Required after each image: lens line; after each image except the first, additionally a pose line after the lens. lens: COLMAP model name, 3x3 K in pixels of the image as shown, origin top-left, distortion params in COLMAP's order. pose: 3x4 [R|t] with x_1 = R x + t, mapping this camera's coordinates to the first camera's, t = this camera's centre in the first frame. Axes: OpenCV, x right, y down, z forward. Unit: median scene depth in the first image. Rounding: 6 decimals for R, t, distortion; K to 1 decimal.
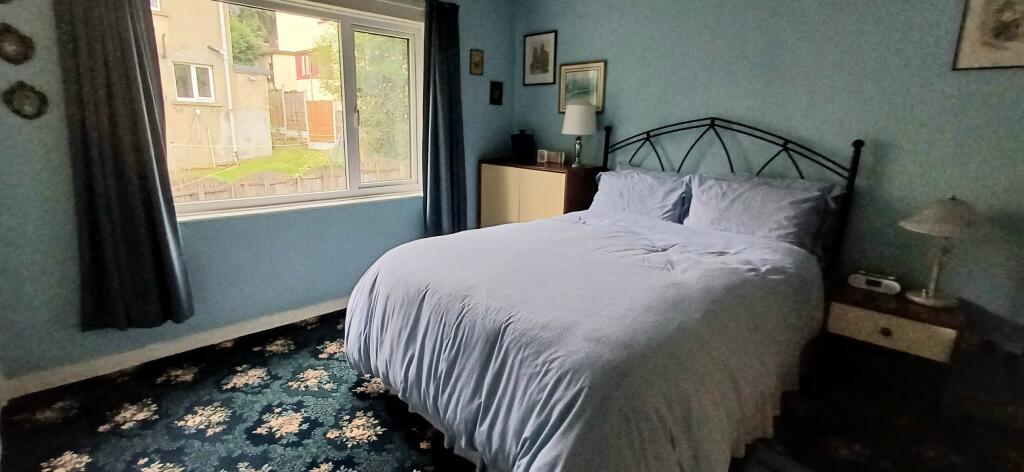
lens RADIAL K [[469.2, 0, 499.7], [0, 469.2, 231.0], [0, 0, 1]] dist [0.000059, -0.000526]
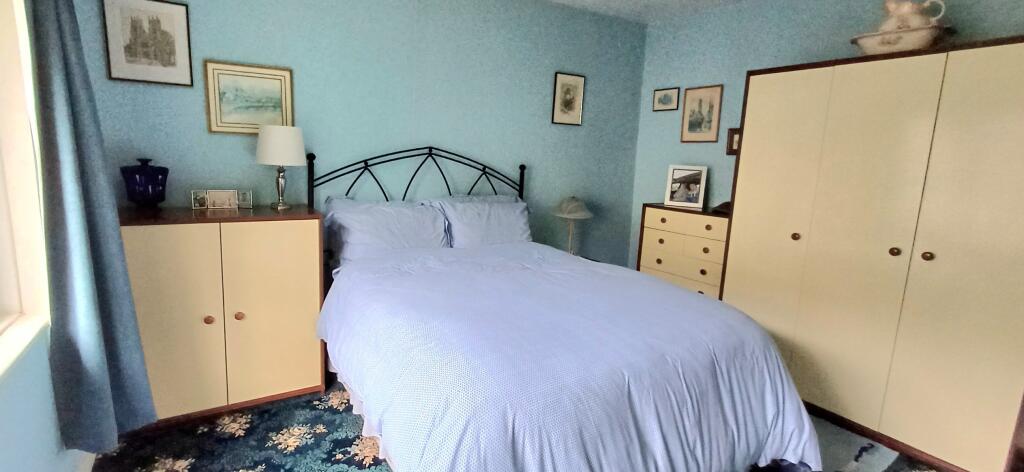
lens RADIAL K [[469.2, 0, 499.7], [0, 469.2, 231.0], [0, 0, 1]] dist [0.000059, -0.000526]
pose [[0.211891, -0.176701, 0.961186, -0.577649], [0.186414, 0.972769, 0.137736, -0.170729], [-0.959350, 0.149994, 0.239060, 0.612284]]
